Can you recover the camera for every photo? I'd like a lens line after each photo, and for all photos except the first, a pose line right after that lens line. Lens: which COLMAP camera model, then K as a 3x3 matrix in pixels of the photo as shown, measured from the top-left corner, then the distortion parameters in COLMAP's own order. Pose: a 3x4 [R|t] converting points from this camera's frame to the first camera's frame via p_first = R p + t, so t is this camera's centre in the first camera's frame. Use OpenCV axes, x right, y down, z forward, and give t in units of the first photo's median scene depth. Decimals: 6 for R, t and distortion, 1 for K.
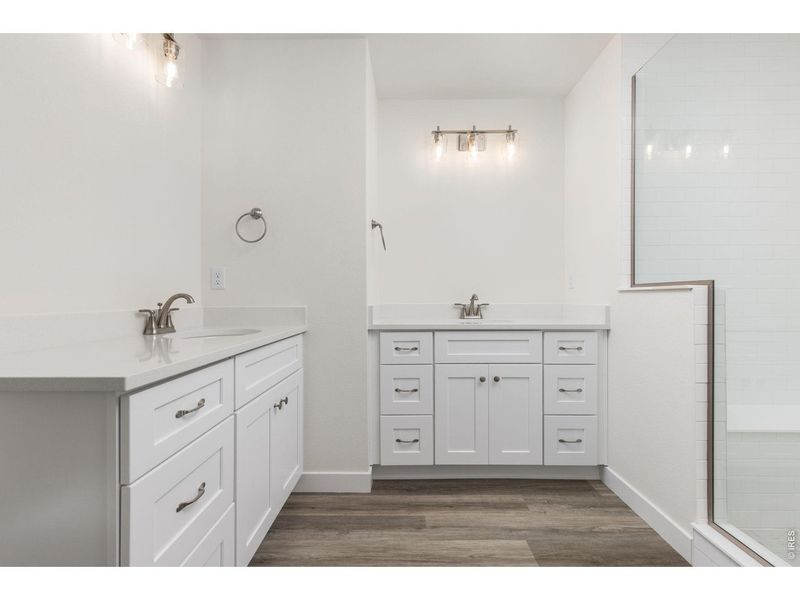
lens RADIAL K [[366.5, 0, 395.7], [0, 366.5, 297.9], [0, 0, 1]] dist [0.013724, -0.000410]
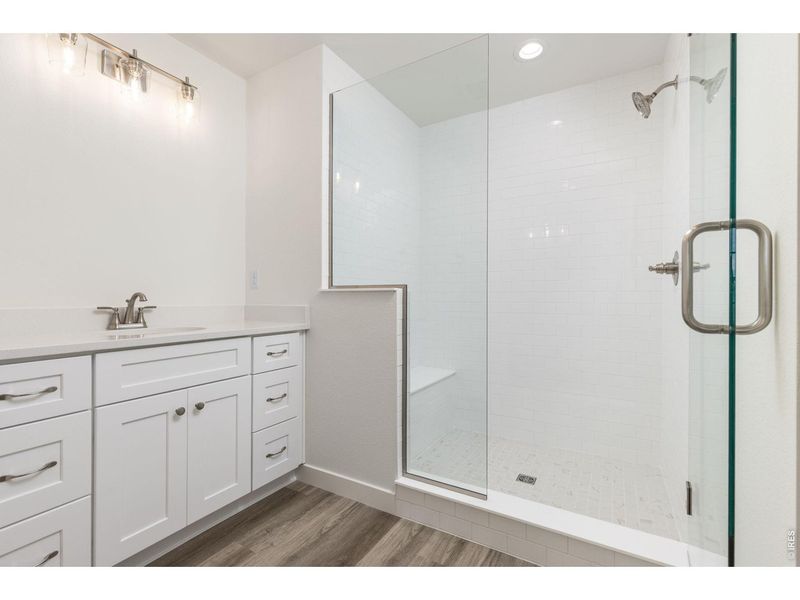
lens RADIAL K [[366.5, 0, 395.7], [0, 366.5, 297.9], [0, 0, 1]] dist [0.013724, -0.000410]
pose [[0.491579, 0.001794, 0.870831, -0.185874], [-0.000546, 0.999998, -0.001752, 0.000362], [-0.870833, 0.000386, 0.491579, 0.277782]]
